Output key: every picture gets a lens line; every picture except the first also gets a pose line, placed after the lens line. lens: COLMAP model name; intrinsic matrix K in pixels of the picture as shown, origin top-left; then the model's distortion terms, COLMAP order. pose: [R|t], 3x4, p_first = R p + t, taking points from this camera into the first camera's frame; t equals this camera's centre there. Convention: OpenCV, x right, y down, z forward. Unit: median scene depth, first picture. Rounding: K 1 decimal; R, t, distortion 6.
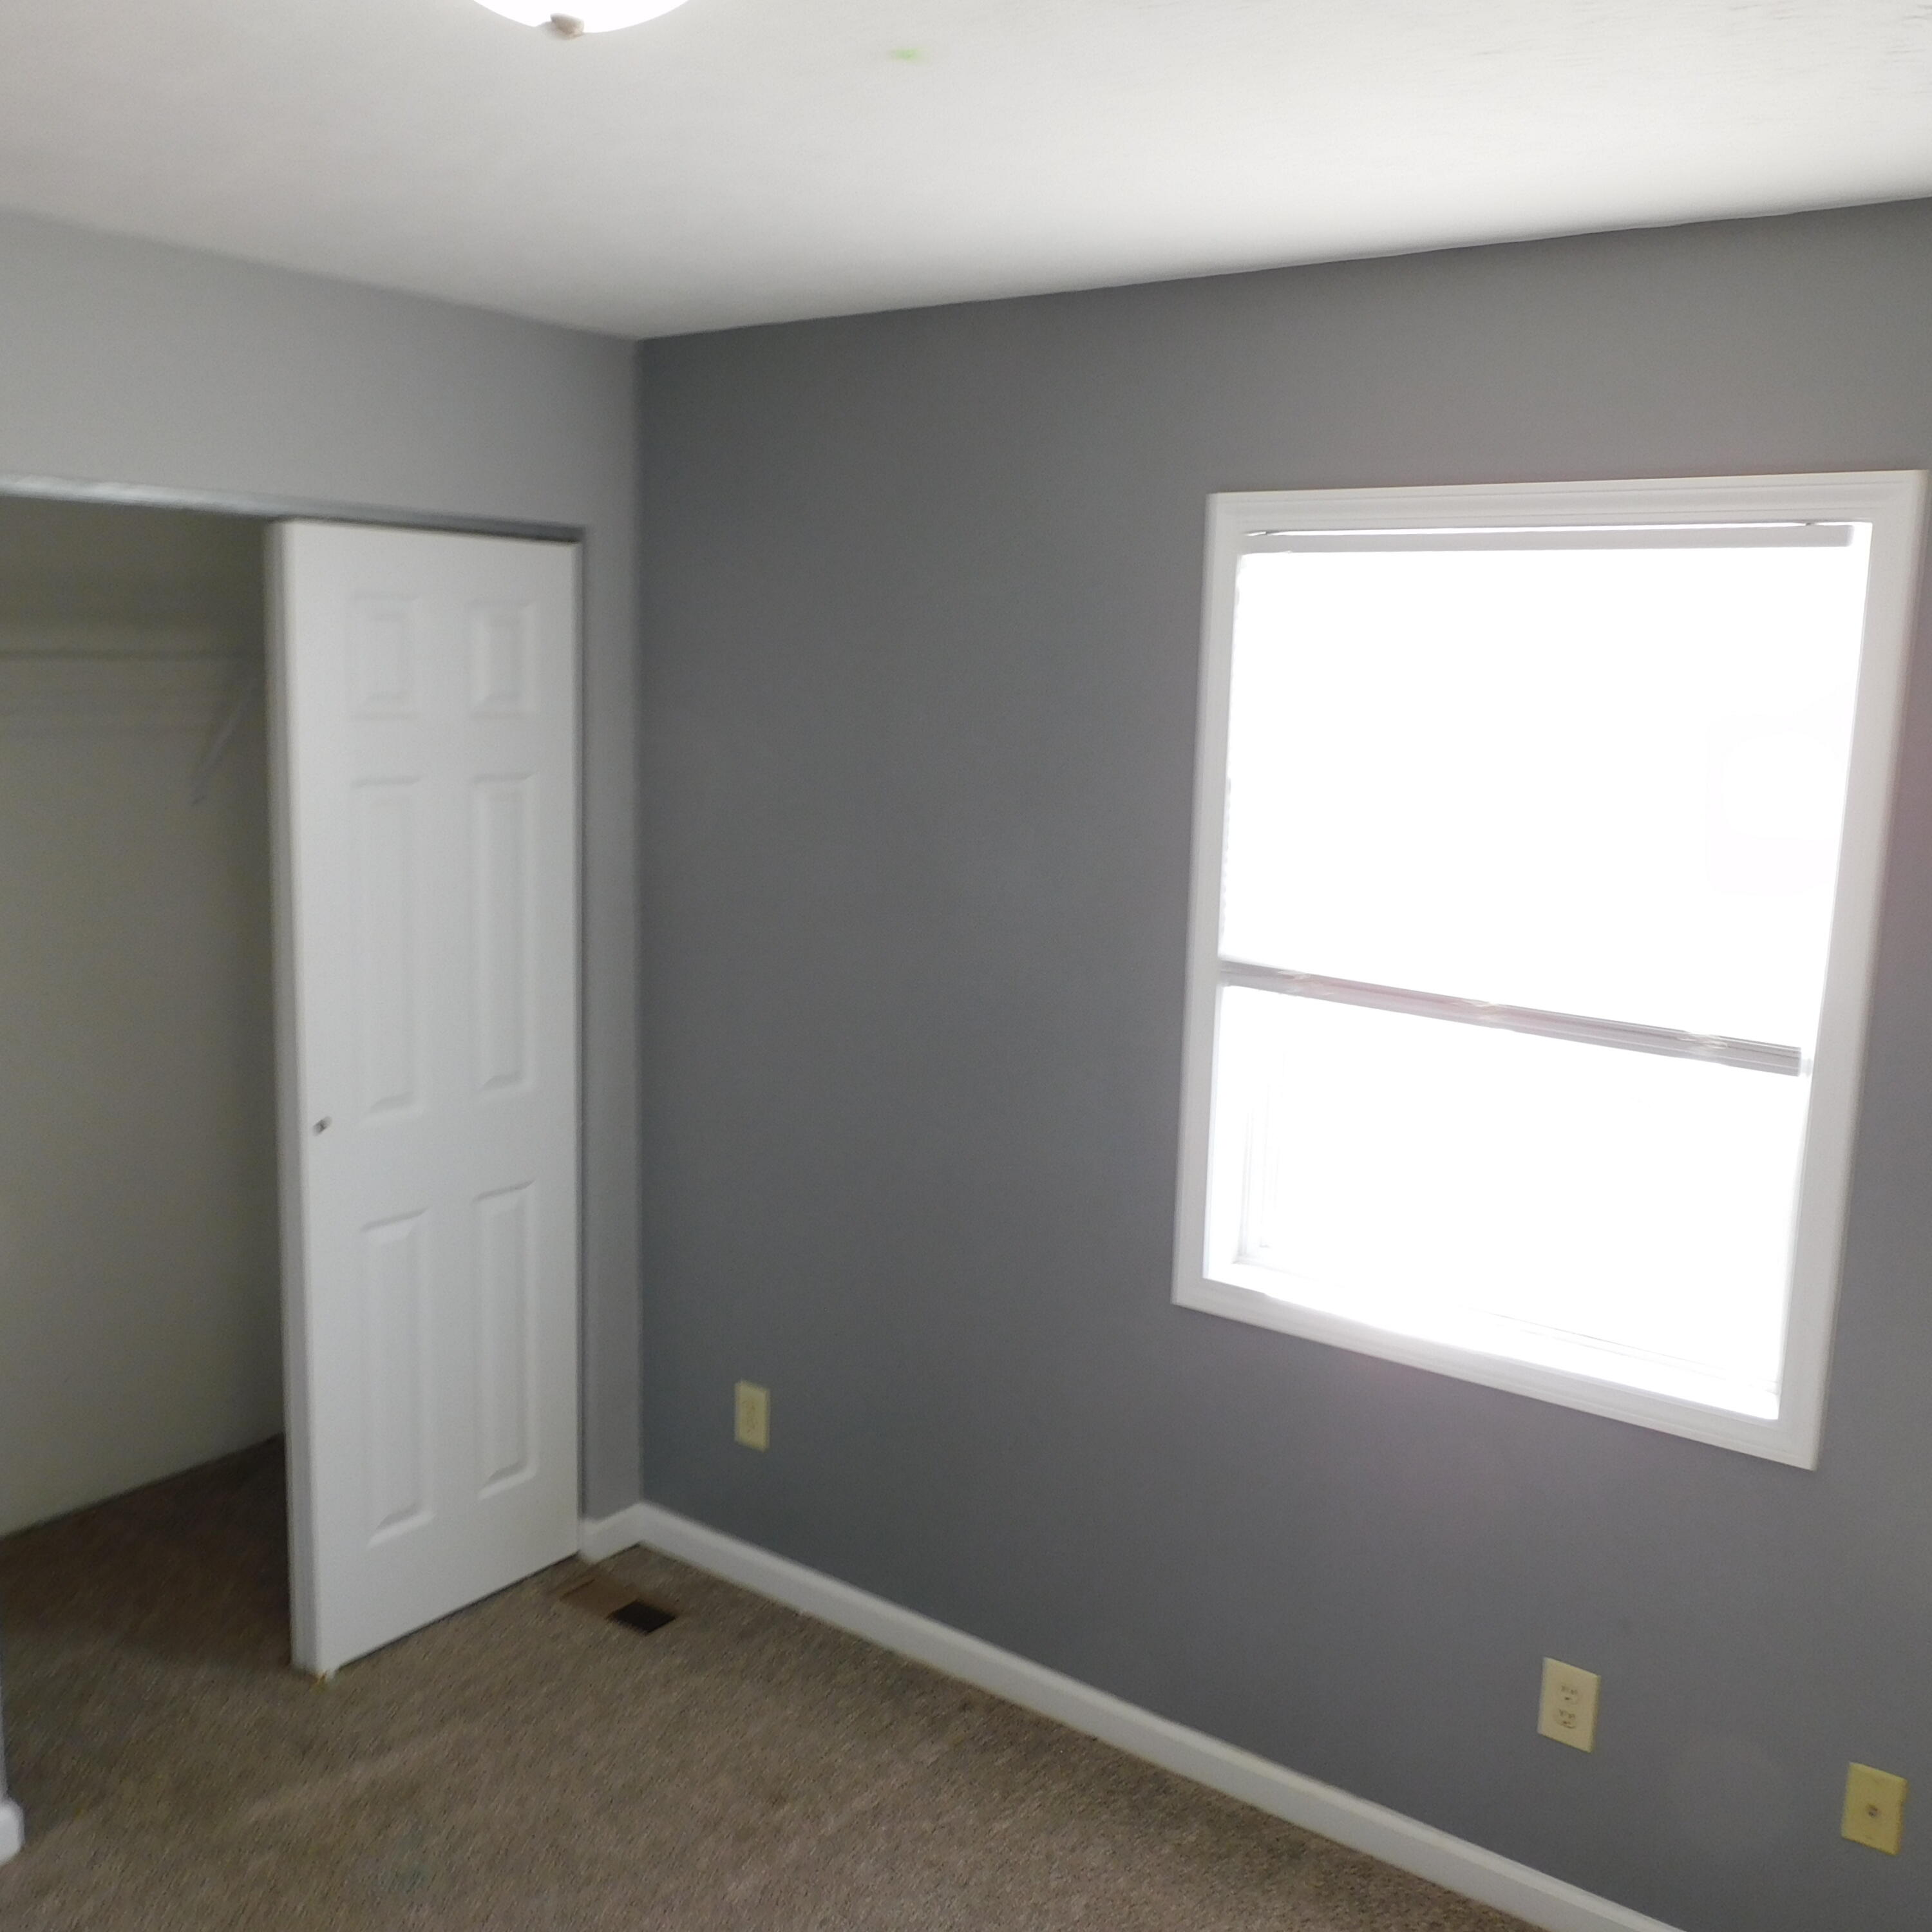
lens RADIAL K [[1846.3, 0, 992.6], [0, 1846.3, 966.1], [0, 0, 1]] dist [0.006633, -0.018511]
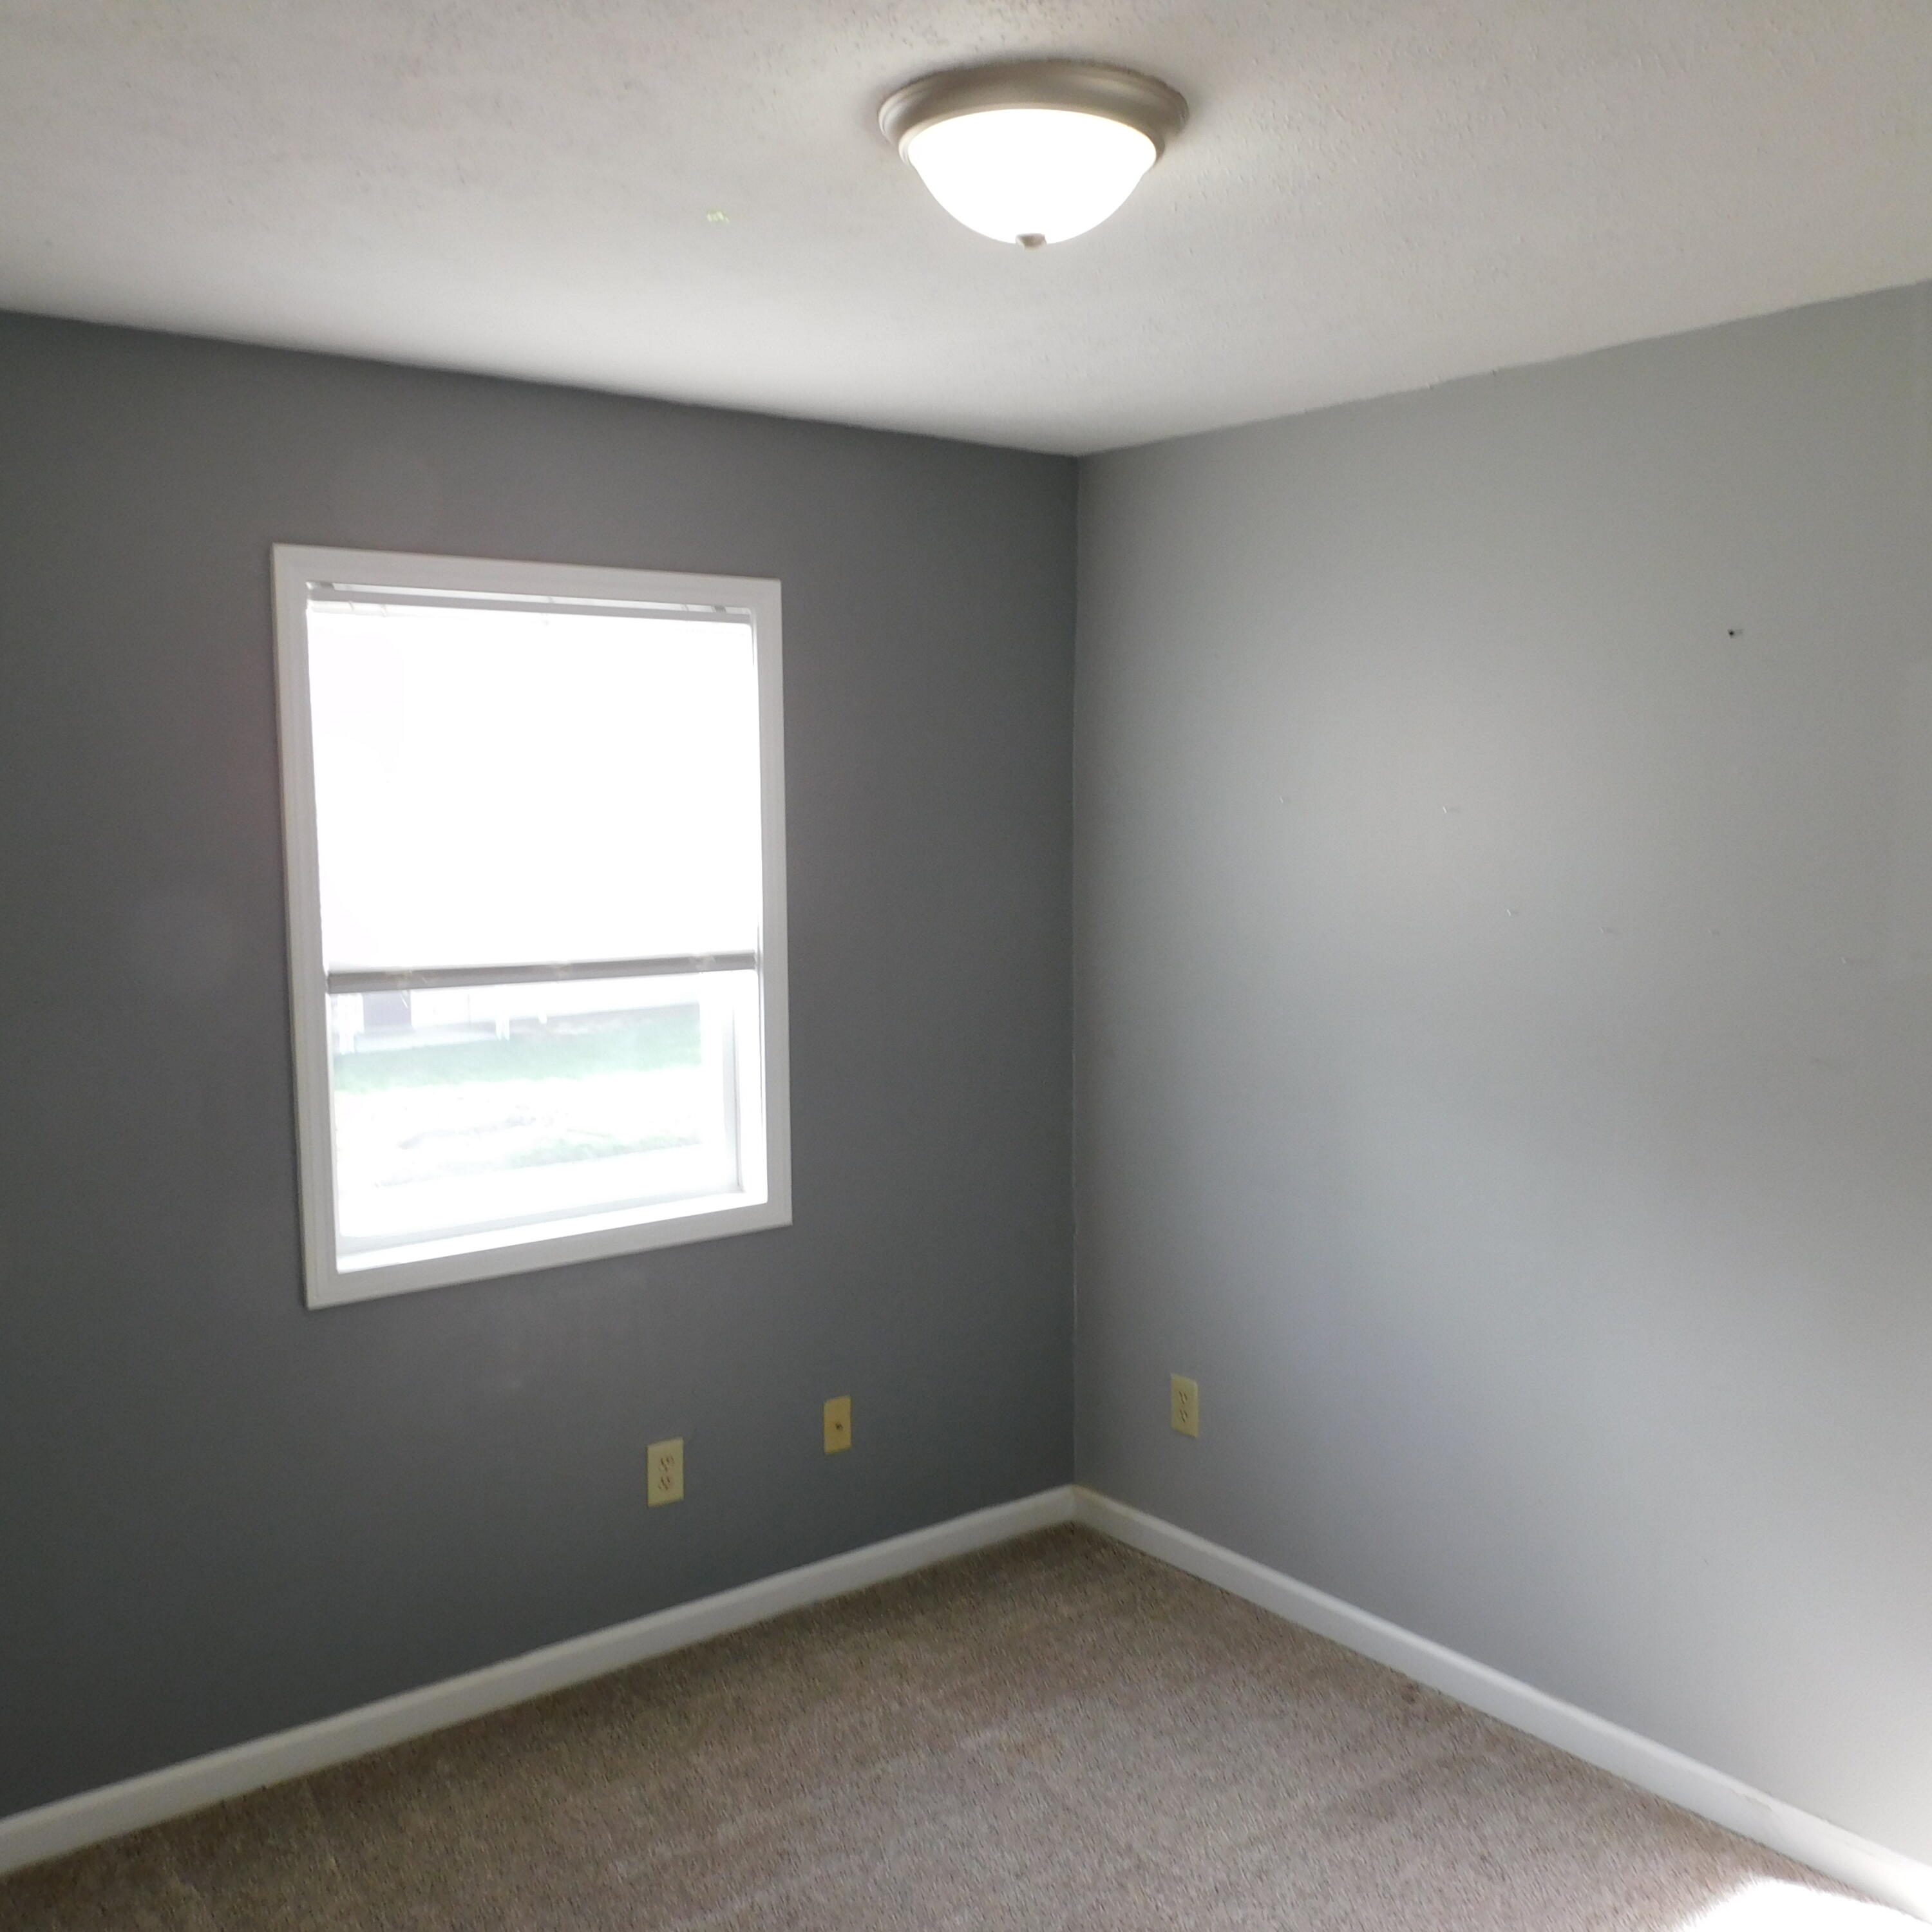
lens RADIAL K [[1846.3, 0, 992.6], [0, 1846.3, 966.1], [0, 0, 1]] dist [0.006633, -0.018511]
pose [[0.274570, -0.124497, 0.953474, -0.858772], [0.172893, 0.981815, 0.078410, -0.025556], [-0.945896, 0.143320, 0.291101, 0.331861]]
